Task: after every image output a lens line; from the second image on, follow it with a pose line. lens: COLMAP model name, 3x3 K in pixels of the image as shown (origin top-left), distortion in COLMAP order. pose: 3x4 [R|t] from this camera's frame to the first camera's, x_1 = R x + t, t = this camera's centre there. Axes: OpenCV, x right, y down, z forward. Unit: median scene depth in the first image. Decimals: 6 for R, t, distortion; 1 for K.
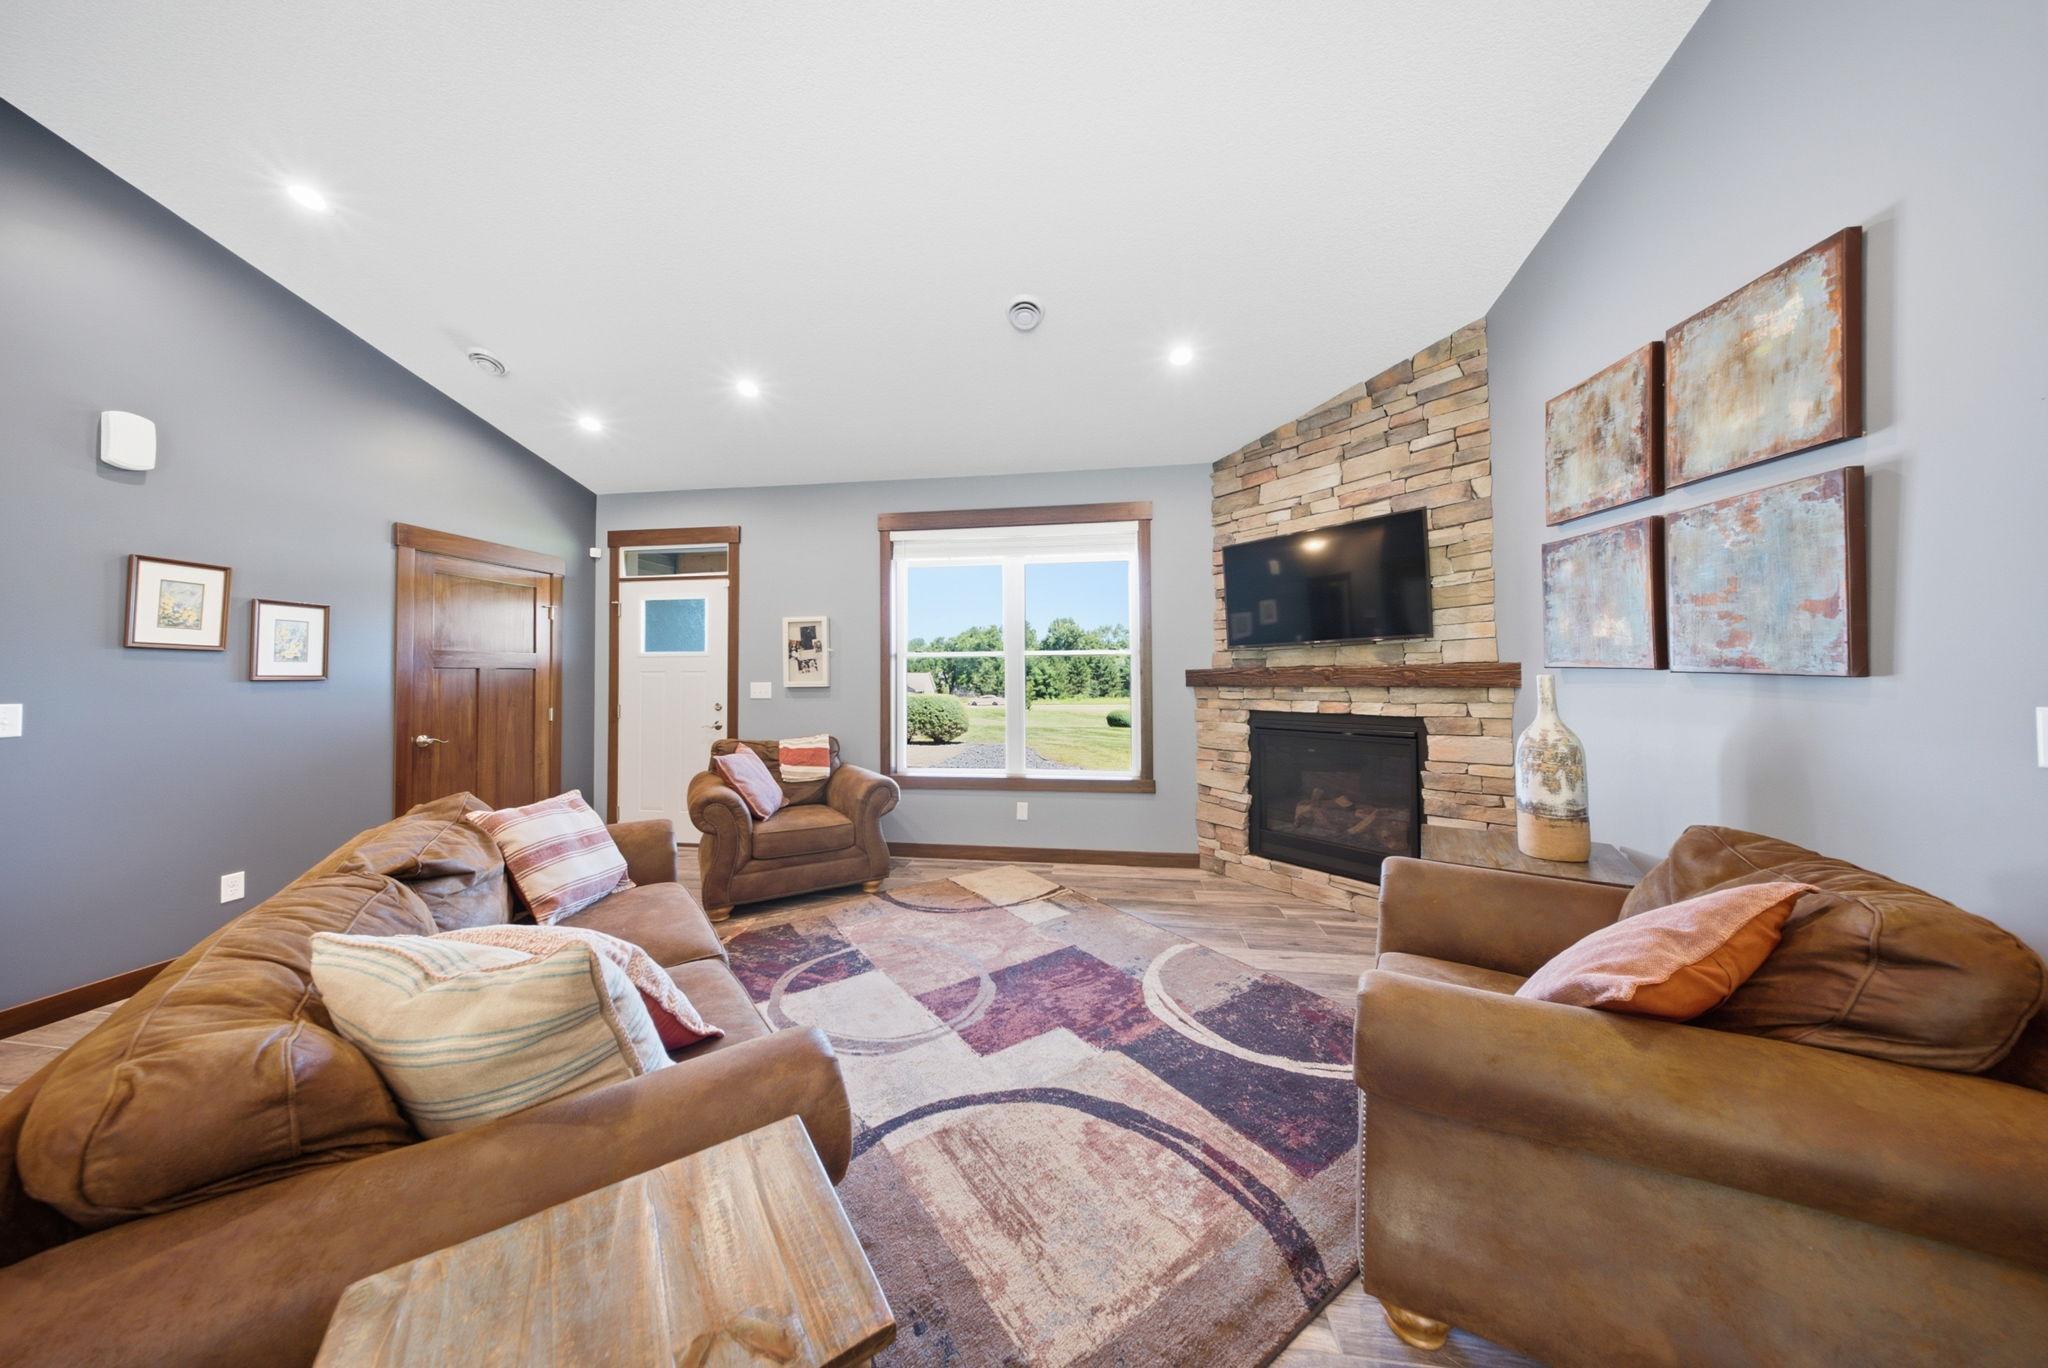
lens RADIAL K [[629.0, 0, 1011.9], [0, 629.0, 662.0], [0, 0, 1]] dist [0.005723, -0.003677]
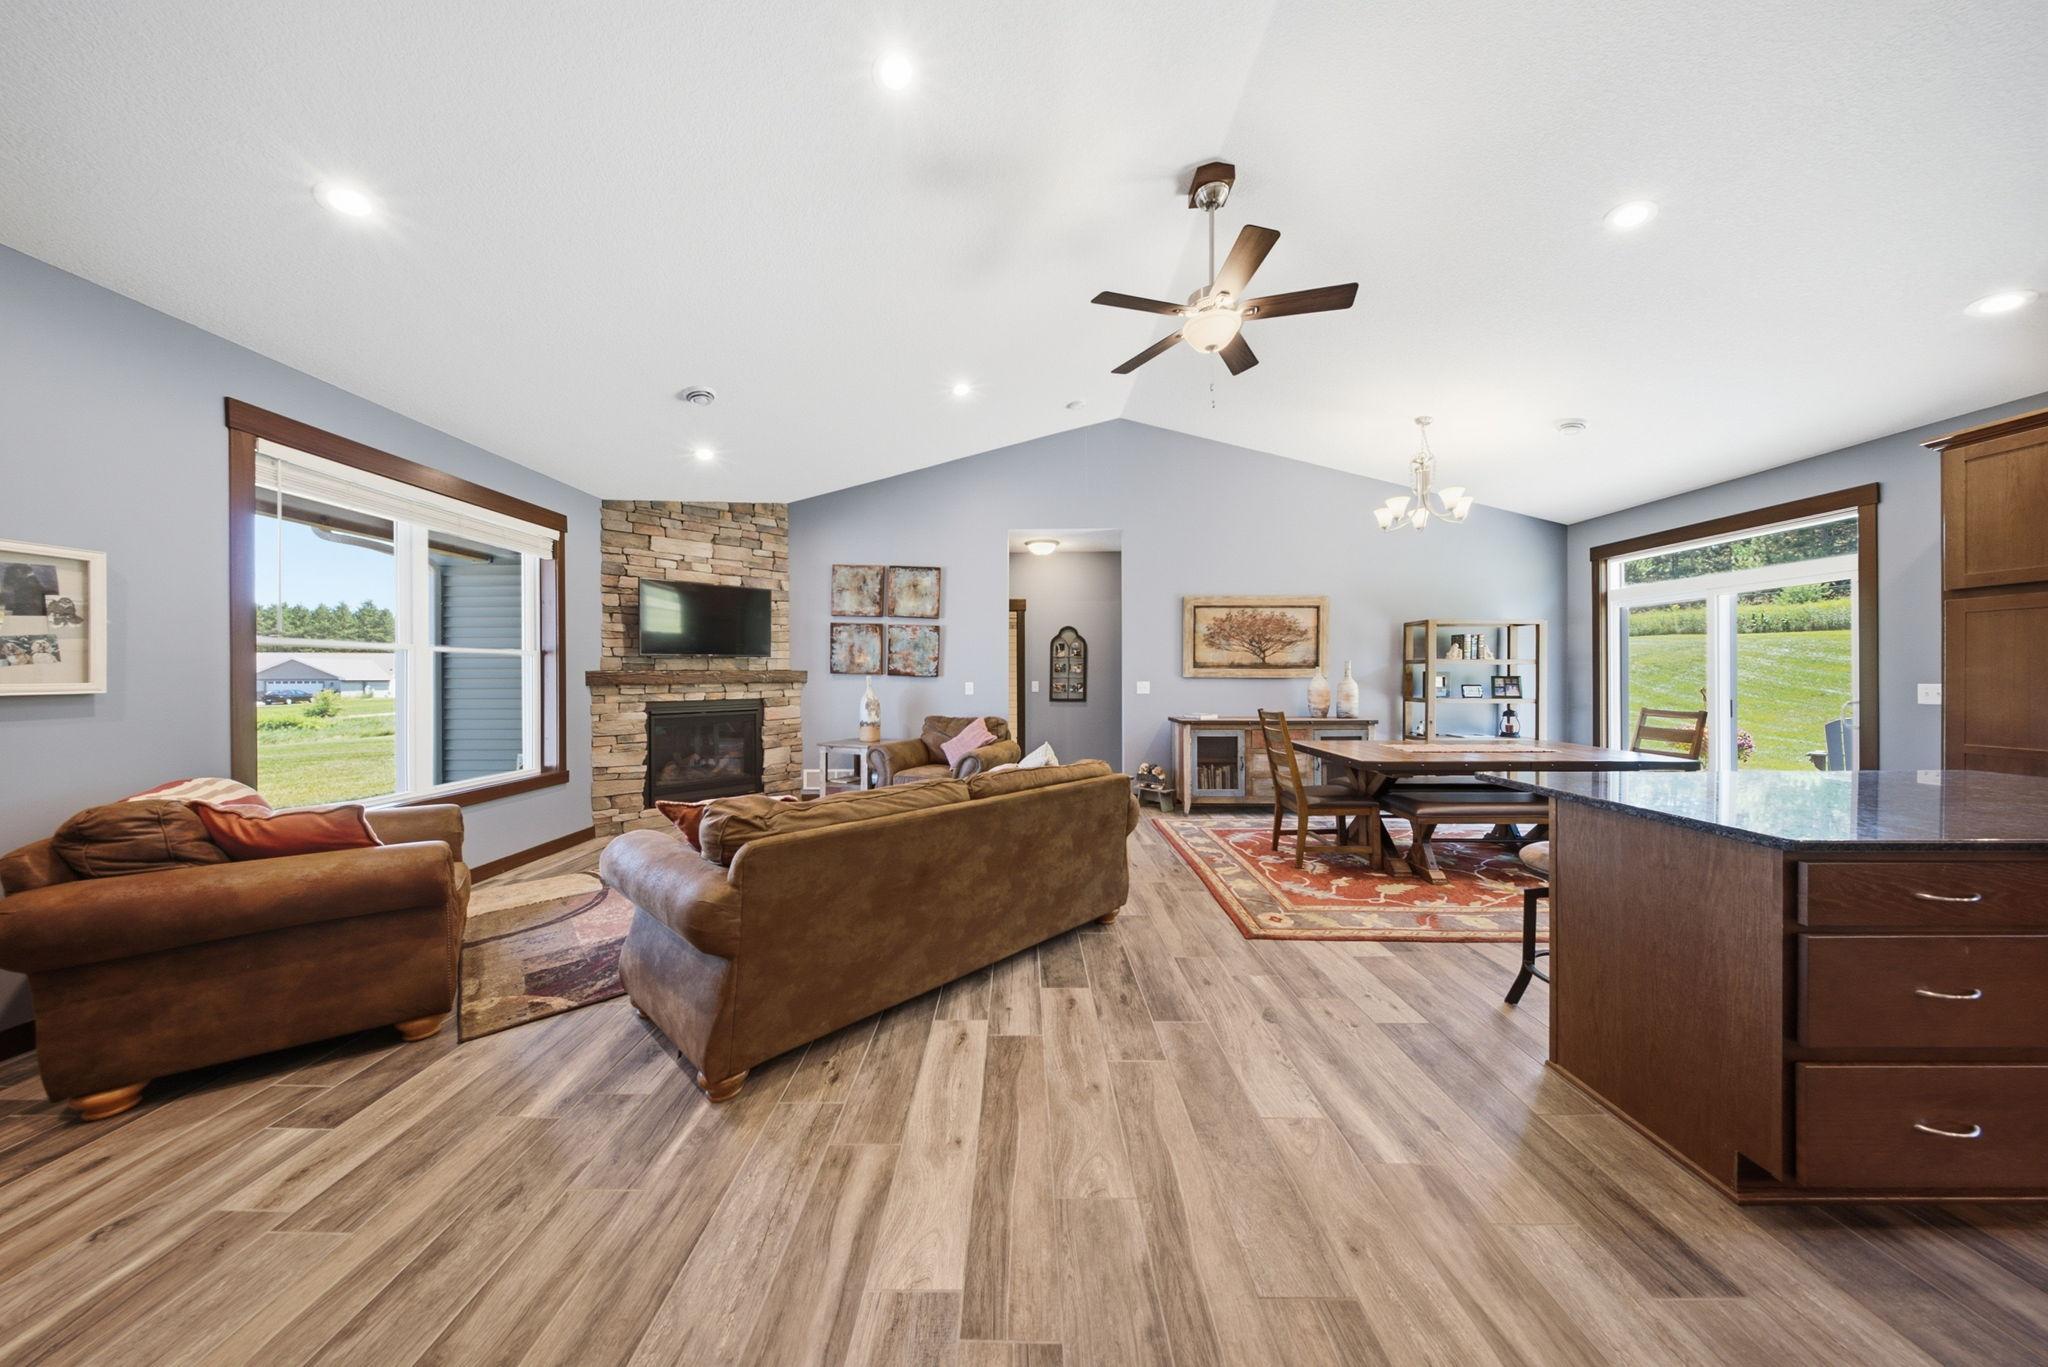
lens RADIAL K [[610.9, 0, 1013.0], [0, 610.9, 675.9], [0, 0, 1]] dist [0.005294, -0.003117]
pose [[-0.138103, 0.006584, 0.990396, -1.110900], [-0.019401, 0.999768, -0.009351, 0.019041], [-0.990228, -0.020506, -0.137943, 0.440894]]
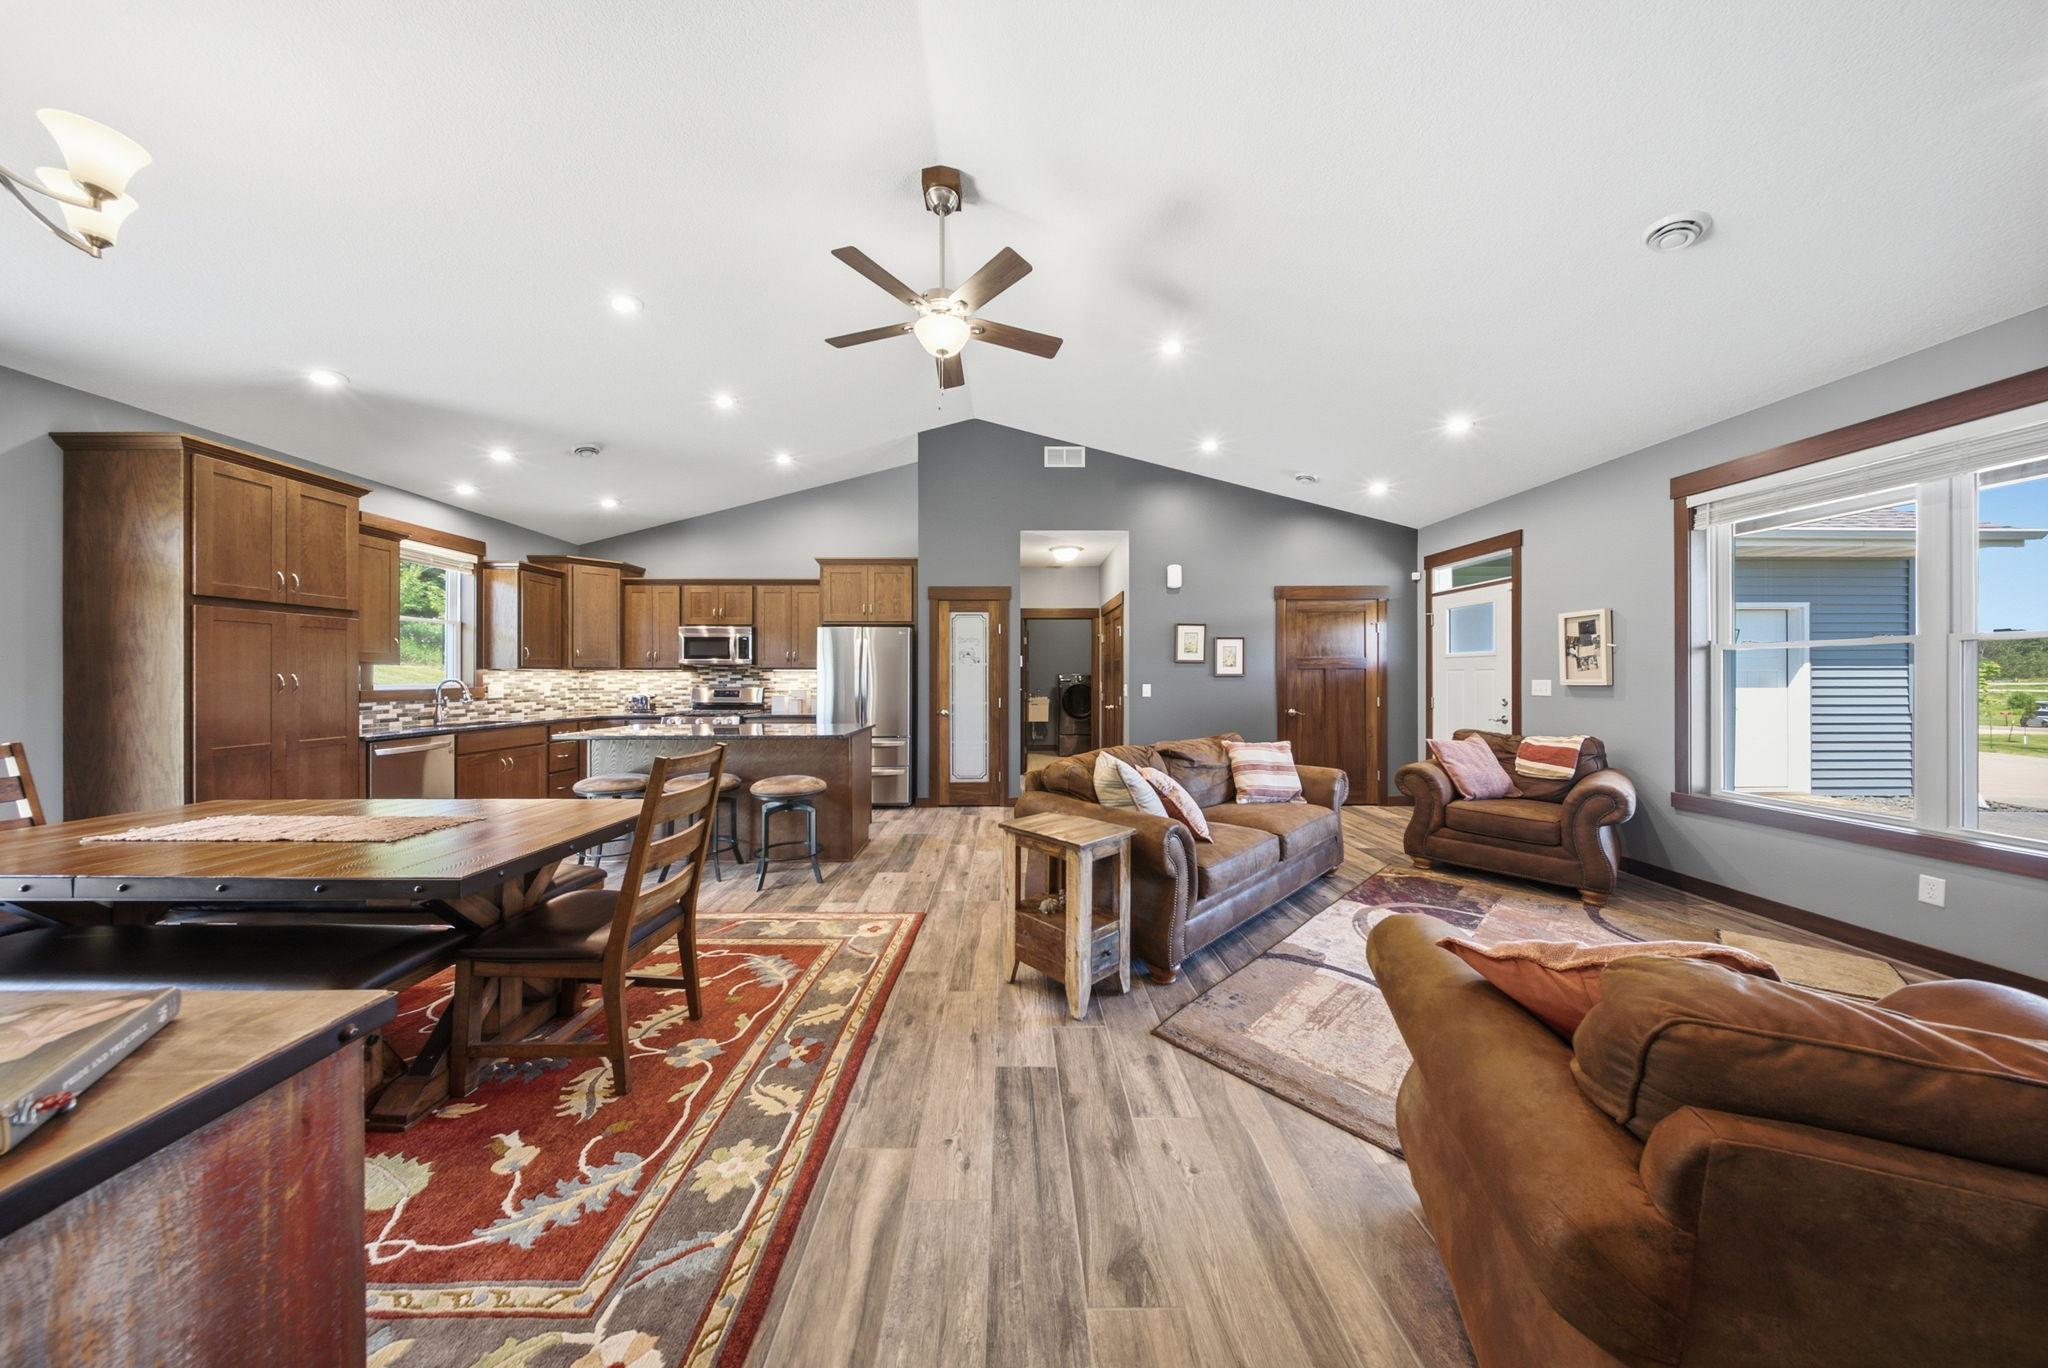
lens RADIAL K [[610.9, 0, 1013.0], [0, 610.9, 676.4], [0, 0, 1]] dist [0.005294, -0.003117]
pose [[0.159645, 0.004989, -0.987162, 0.568282], [0.023252, 0.999691, 0.008813, -0.002680], [0.986901, -0.024360, 0.159479, 0.005717]]
